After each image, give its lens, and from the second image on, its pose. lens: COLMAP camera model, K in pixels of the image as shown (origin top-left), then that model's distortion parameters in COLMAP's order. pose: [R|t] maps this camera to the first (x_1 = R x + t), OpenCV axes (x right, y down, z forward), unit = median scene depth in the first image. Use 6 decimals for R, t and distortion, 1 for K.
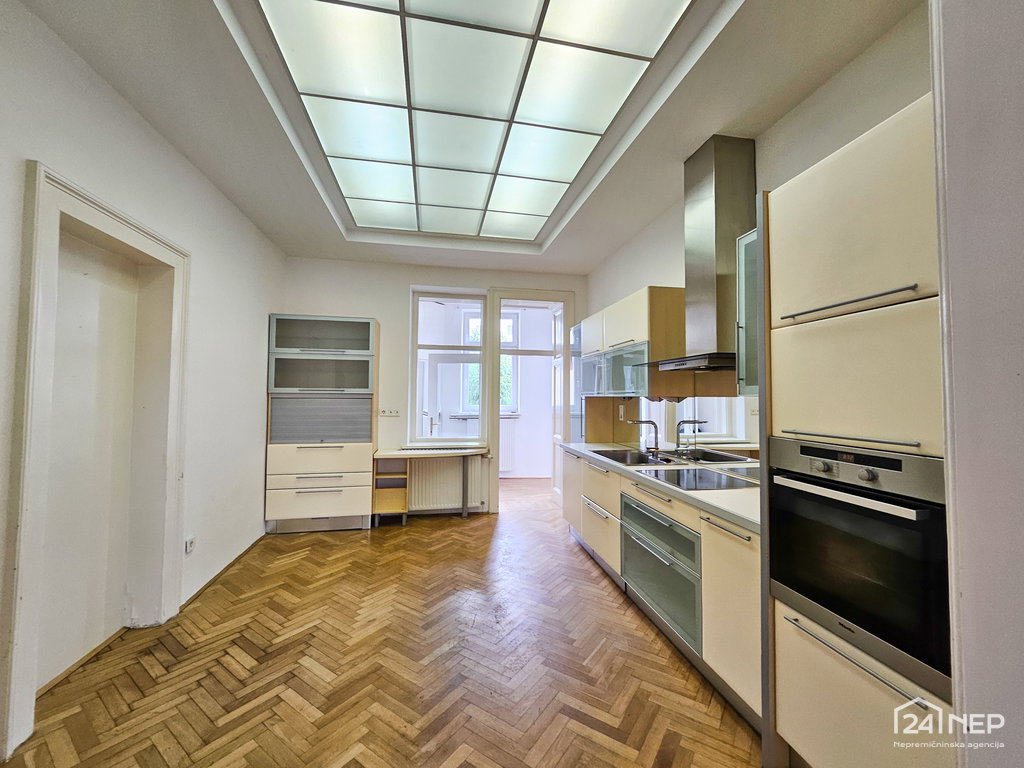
lens RADIAL K [[415.6, 0, 508.3], [0, 415.6, 382.0], [0, 0, 1]] dist [0.002872, 0.000080]
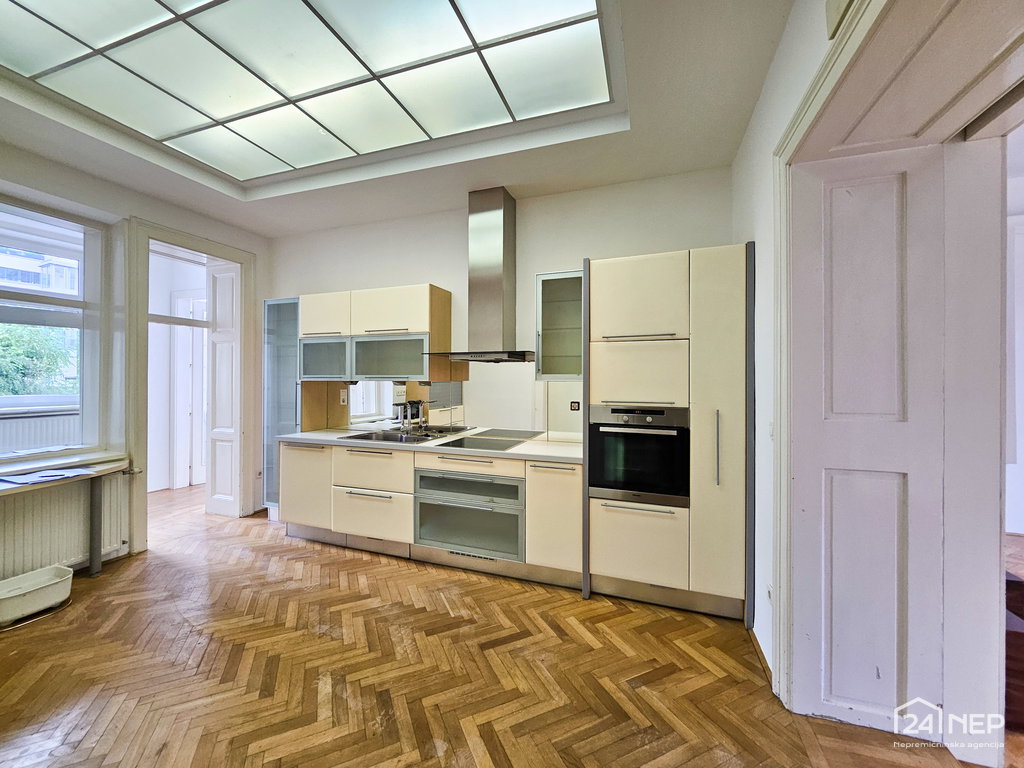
lens RADIAL K [[415.6, 0, 508.6], [0, 415.6, 380.4], [0, 0, 1]] dist [0.002872, 0.000080]
pose [[0.497267, -0.006215, 0.867575, -0.739576], [-0.029317, 0.999283, 0.023962, -0.001824], [-0.867102, -0.037350, 0.496729, 0.326862]]
